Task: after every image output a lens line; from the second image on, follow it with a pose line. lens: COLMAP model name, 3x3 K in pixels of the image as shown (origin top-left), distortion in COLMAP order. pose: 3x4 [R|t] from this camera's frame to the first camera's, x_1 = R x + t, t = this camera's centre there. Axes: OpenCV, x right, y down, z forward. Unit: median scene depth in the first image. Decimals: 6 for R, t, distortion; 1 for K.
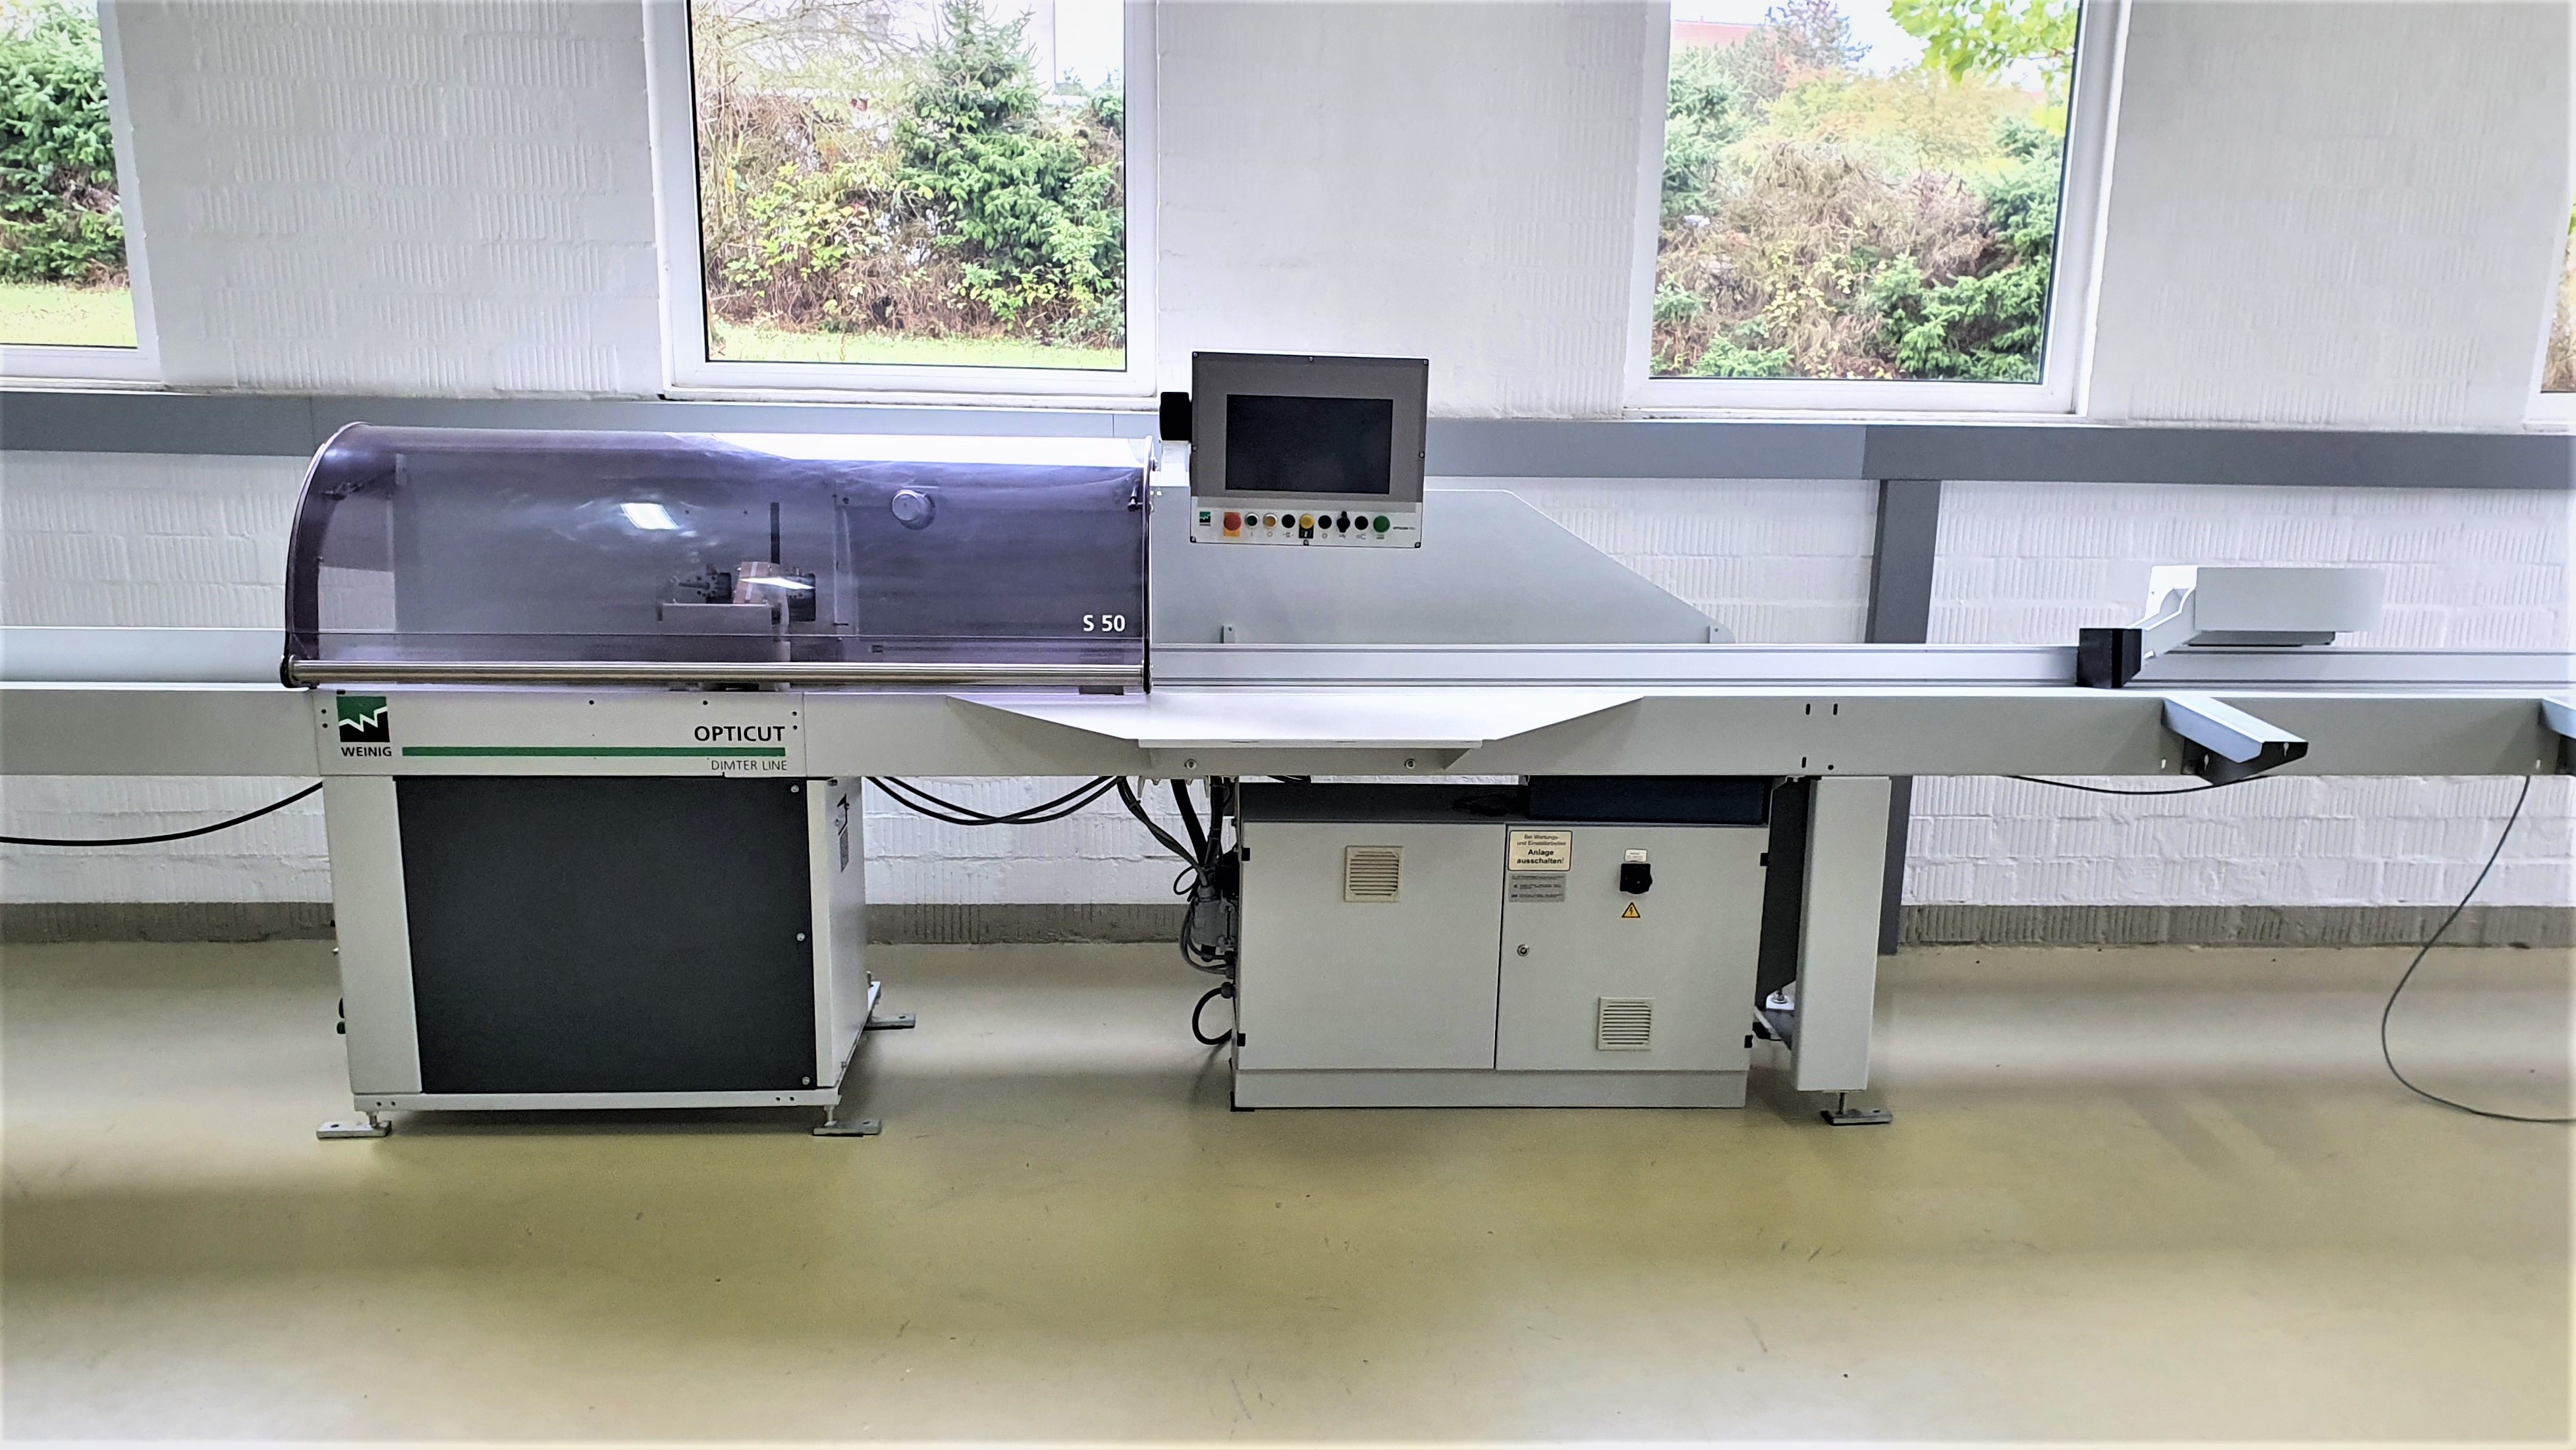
lens RADIAL K [[2020.6, 0, 1341.8], [0, 2020.6, 718.5], [0, 0, 1]] dist [0.092071, -0.126553]
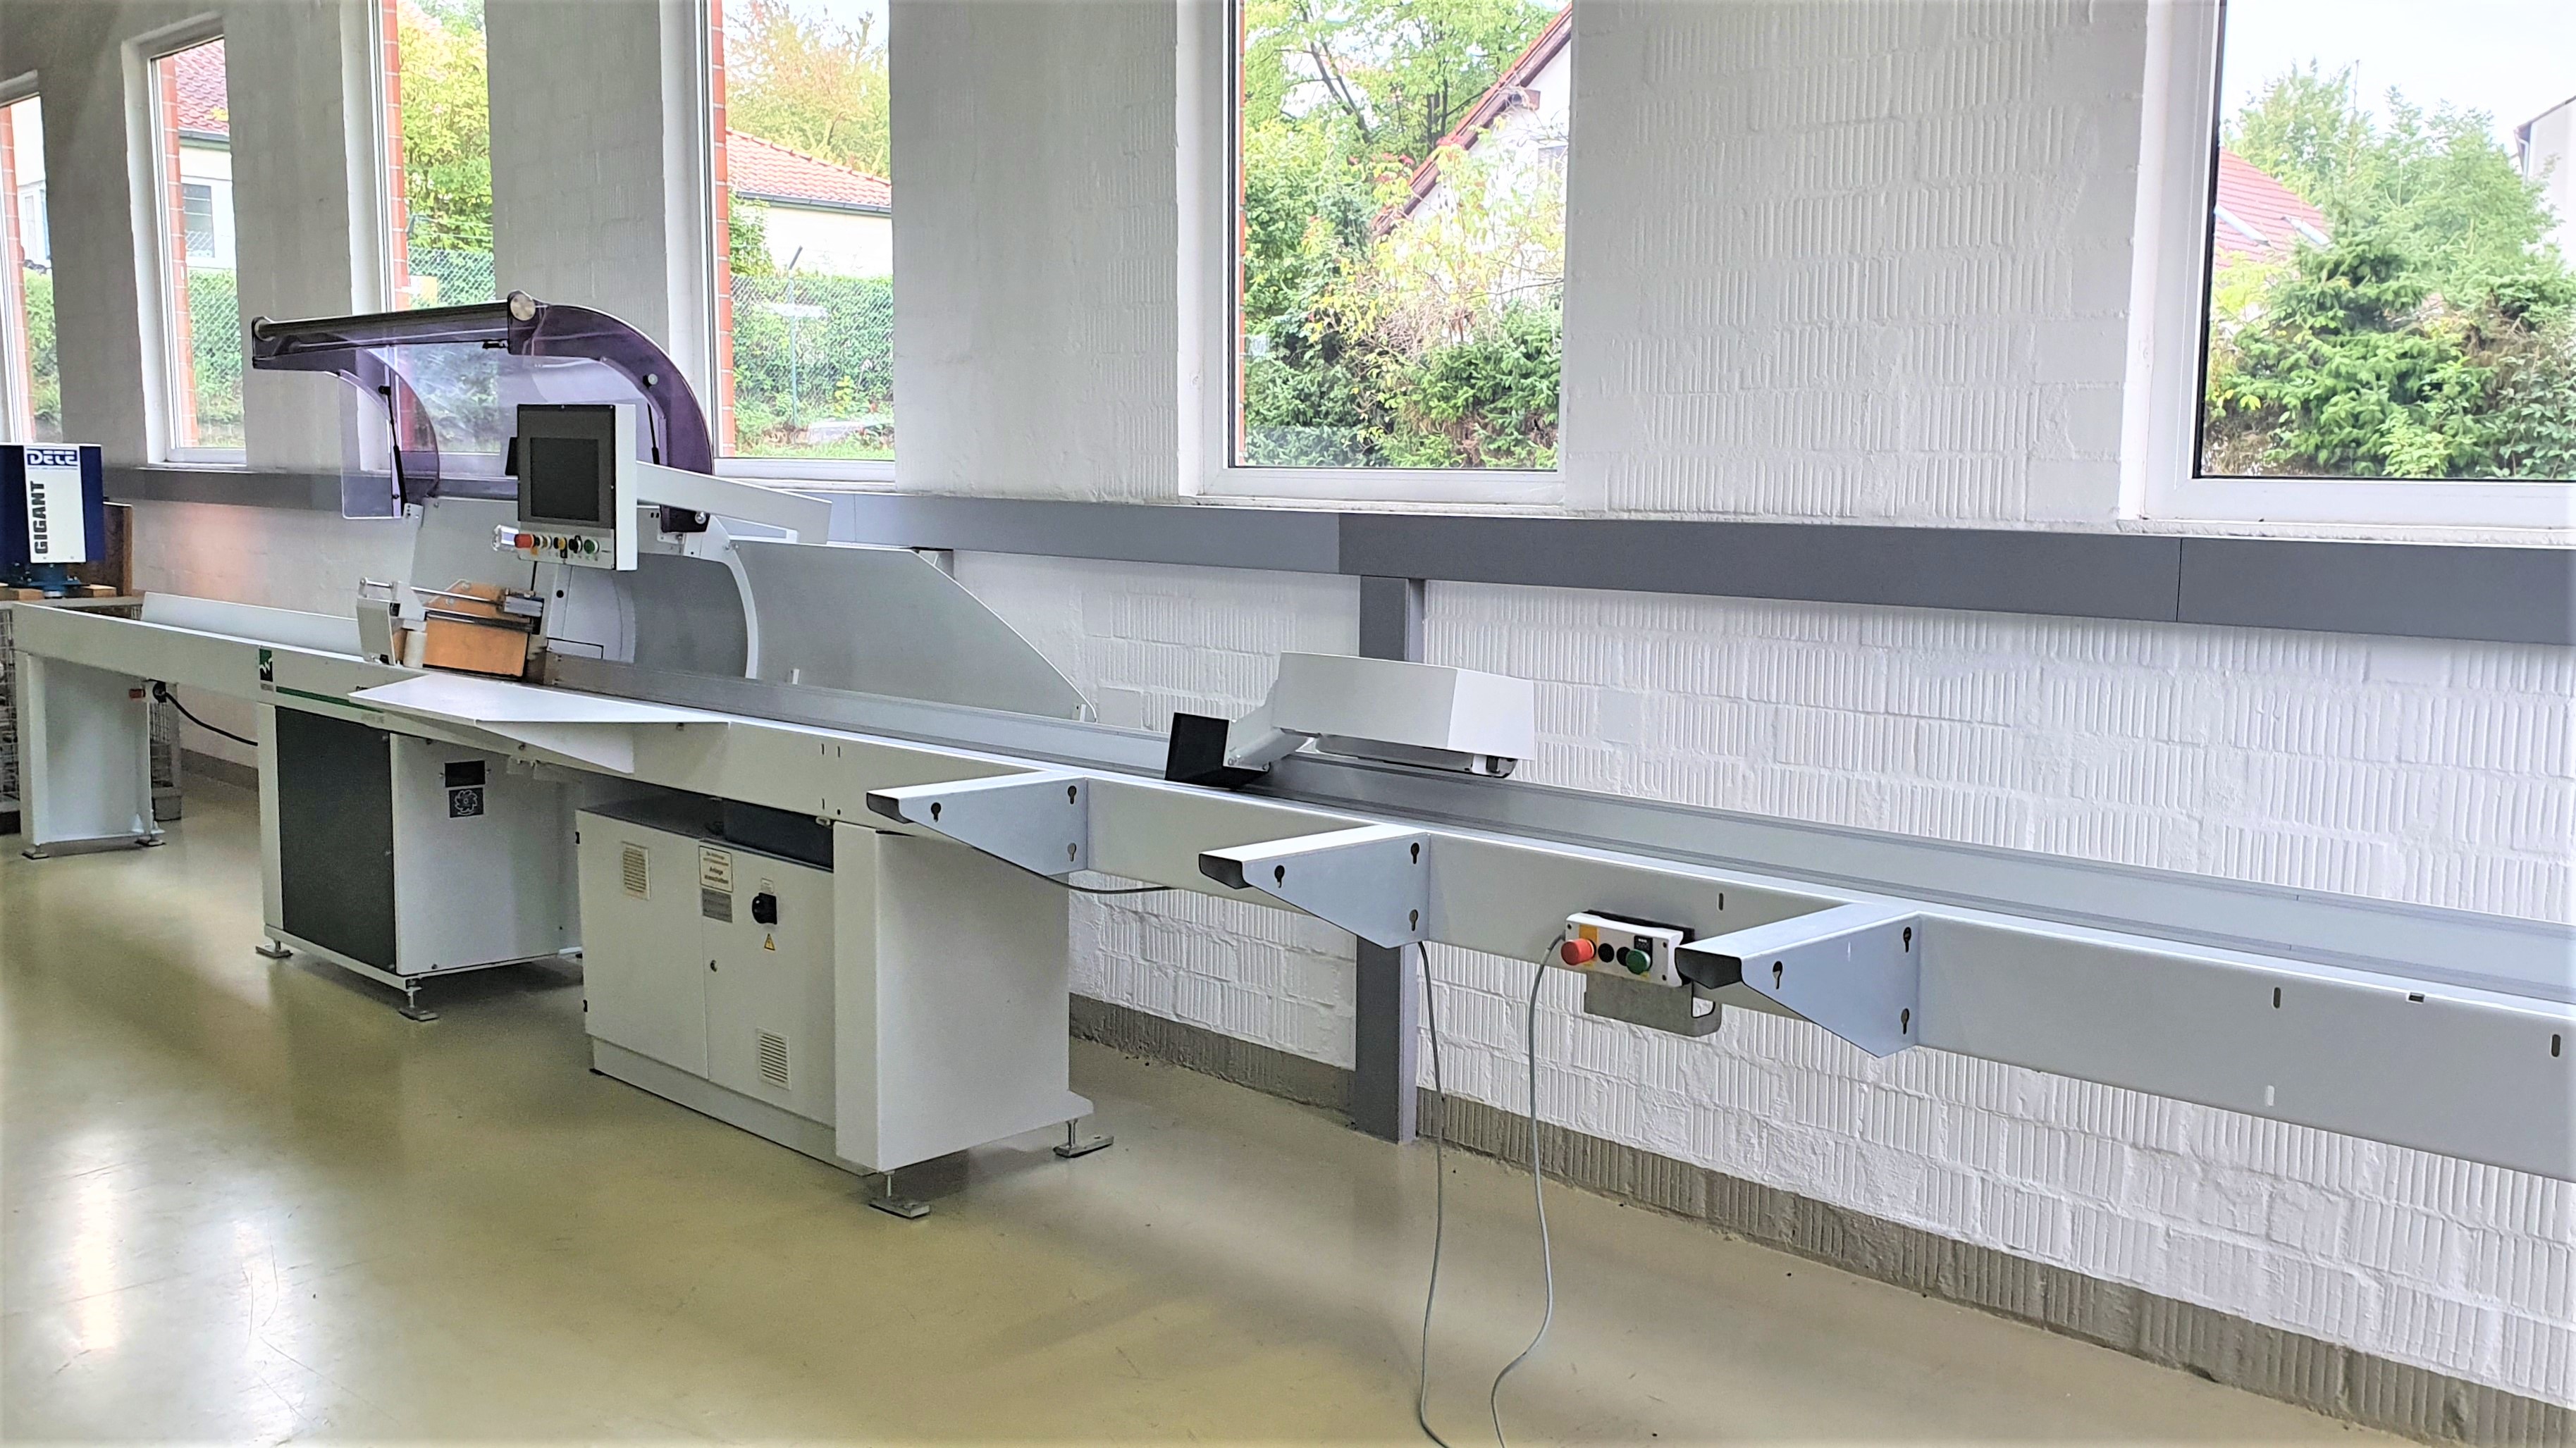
lens RADIAL K [[2188.3, 0, 1352.7], [0, 2188.3, 735.3], [0, 0, 1]] dist [0.031183, -0.009442]
pose [[0.666801, 0.074910, -0.741461, 1.060106], [-0.169163, 0.984178, -0.052697, 0.001144], [0.725782, 0.160566, 0.668924, 0.421969]]
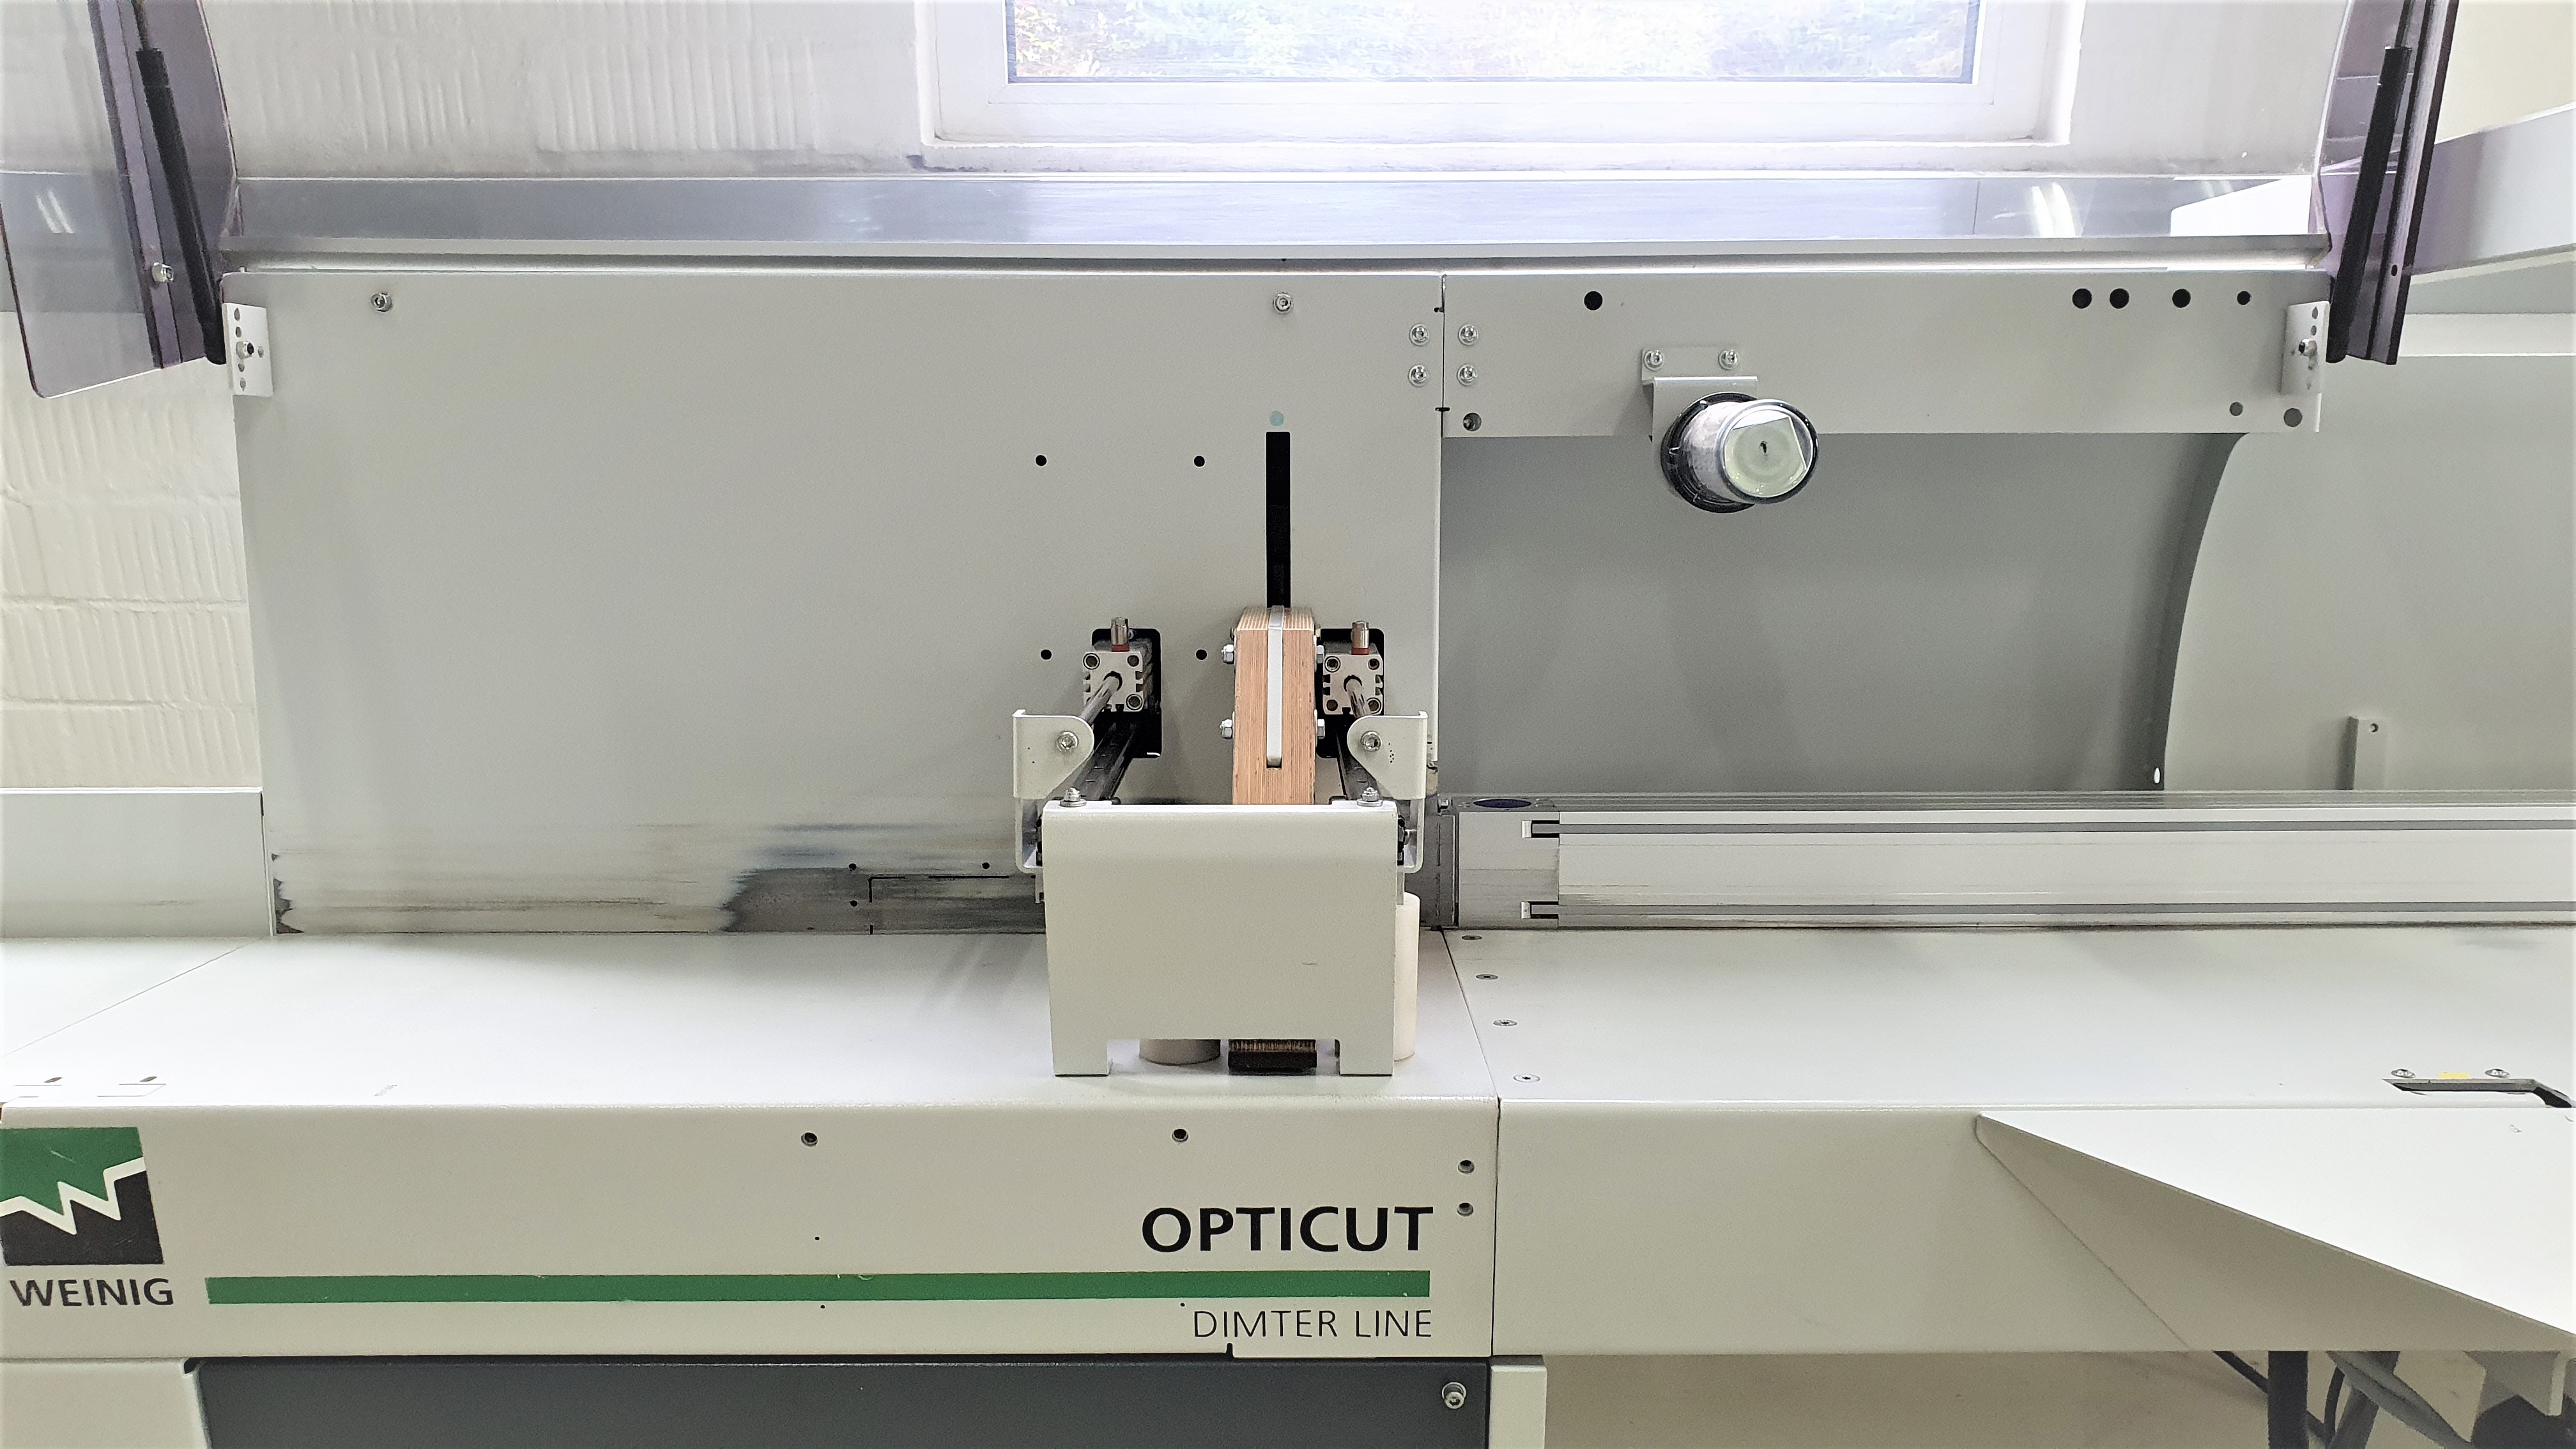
lens RADIAL K [[2031.7, 0, 1288.0], [0, 2031.7, 724.5], [0, 0, 1]] dist [0.052626, 0.000344]
pose [[0.996495, 0.002645, -0.083605, -0.230686], [0.003669, 0.997157, 0.075269, -0.075865], [0.083567, -0.075312, 0.993652, 0.602780]]
